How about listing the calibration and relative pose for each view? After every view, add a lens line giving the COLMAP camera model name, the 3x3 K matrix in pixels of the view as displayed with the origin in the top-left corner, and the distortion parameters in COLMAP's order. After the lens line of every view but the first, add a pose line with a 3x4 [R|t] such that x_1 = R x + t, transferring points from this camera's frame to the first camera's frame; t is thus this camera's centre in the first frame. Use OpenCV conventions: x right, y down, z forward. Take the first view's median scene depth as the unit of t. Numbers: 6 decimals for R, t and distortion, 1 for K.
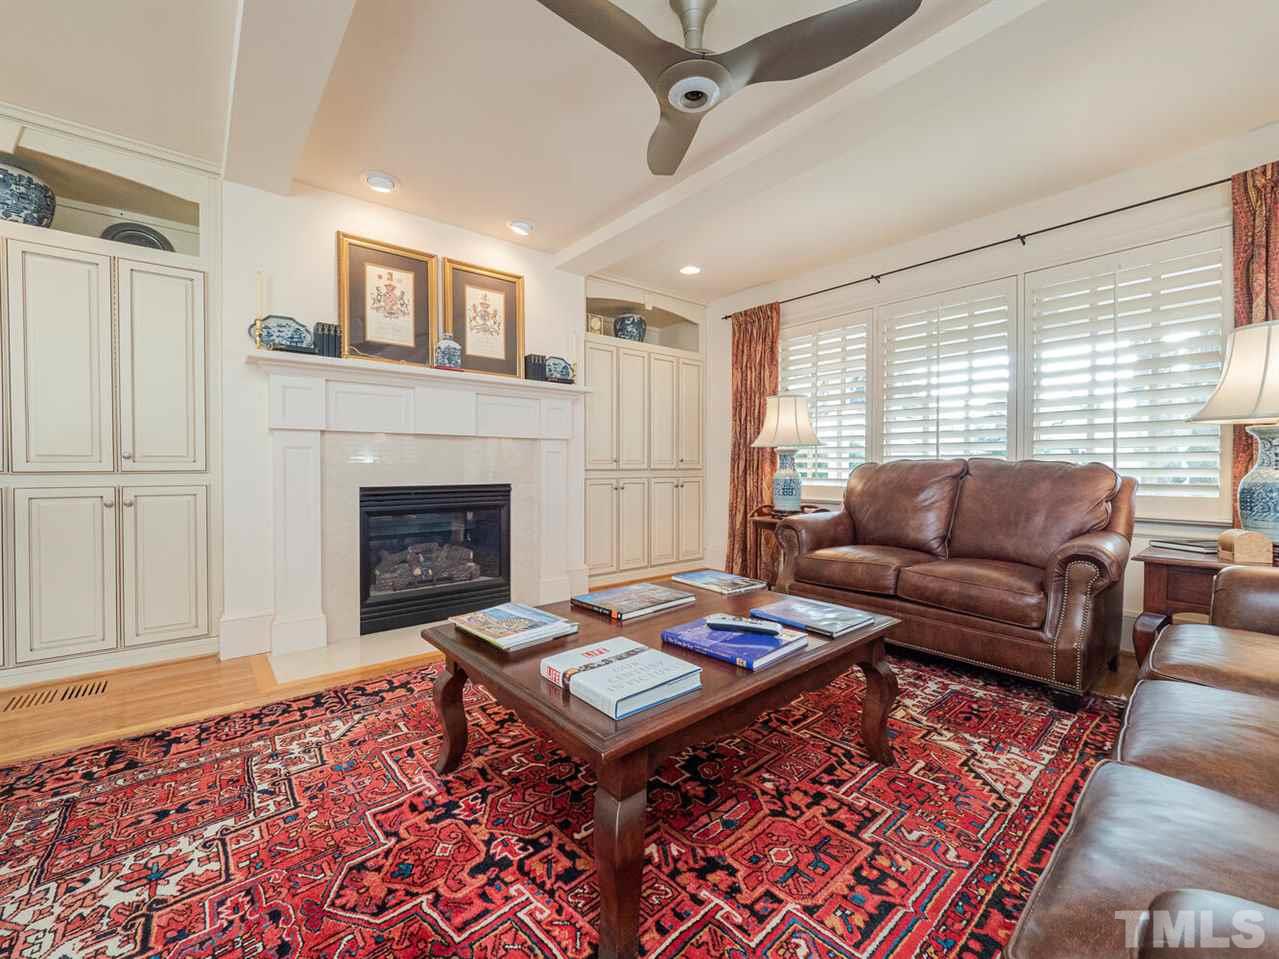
lens RADIAL K [[531.1, 0, 642.1], [0, 531.1, 470.2], [0, 0, 1]] dist [-0.001998, 0.000664]
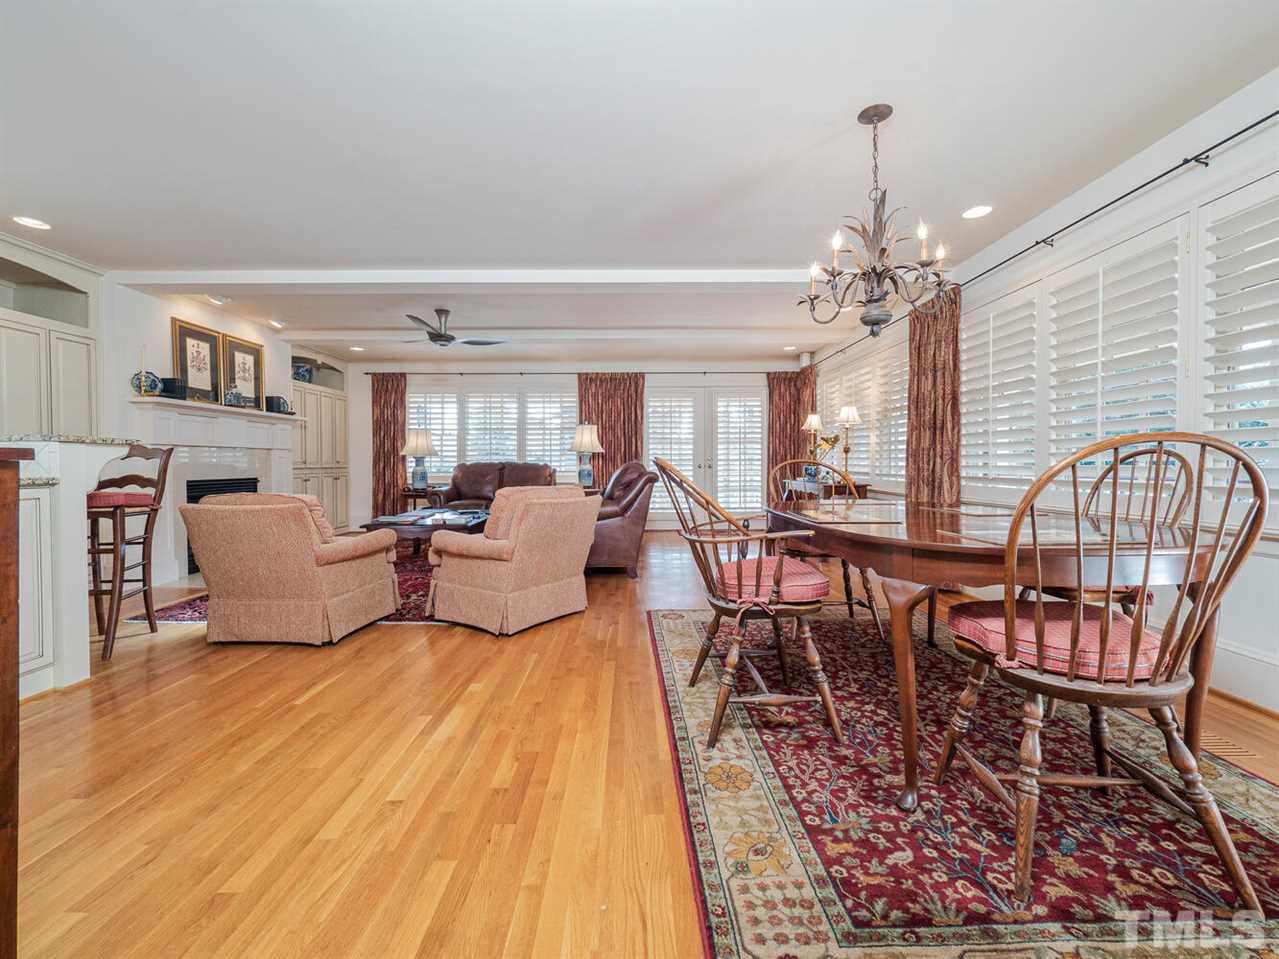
lens RADIAL K [[531.1, 0, 640.1], [0, 531.1, 476.4], [0, 0, 1]] dist [-0.001998, 0.000664]
pose [[0.623026, -0.023138, 0.781859, -0.818338], [0.010613, 0.999720, 0.021129, 0.000018], [-0.782129, -0.004866, 0.623098, -0.906639]]
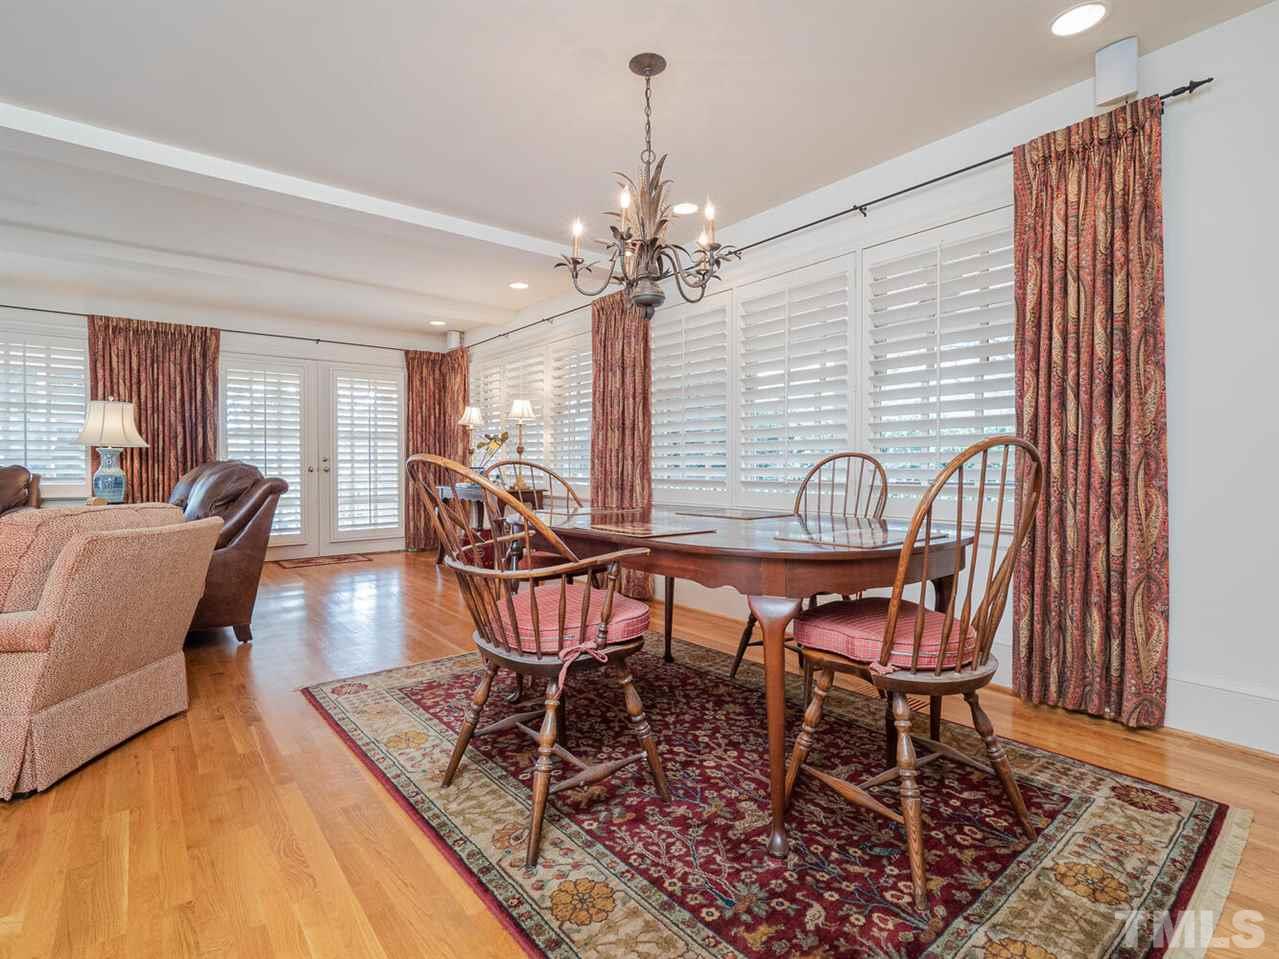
lens RADIAL K [[629.6, 0, 637.0], [0, 629.6, 476.8], [0, 0, 1]] dist [0.001436, 0.000956]
pose [[0.022038, -0.020765, 0.999541, -0.803398], [0.009265, 0.999746, 0.020565, -0.000766], [-0.999714, 0.008807, 0.022225, -0.730817]]
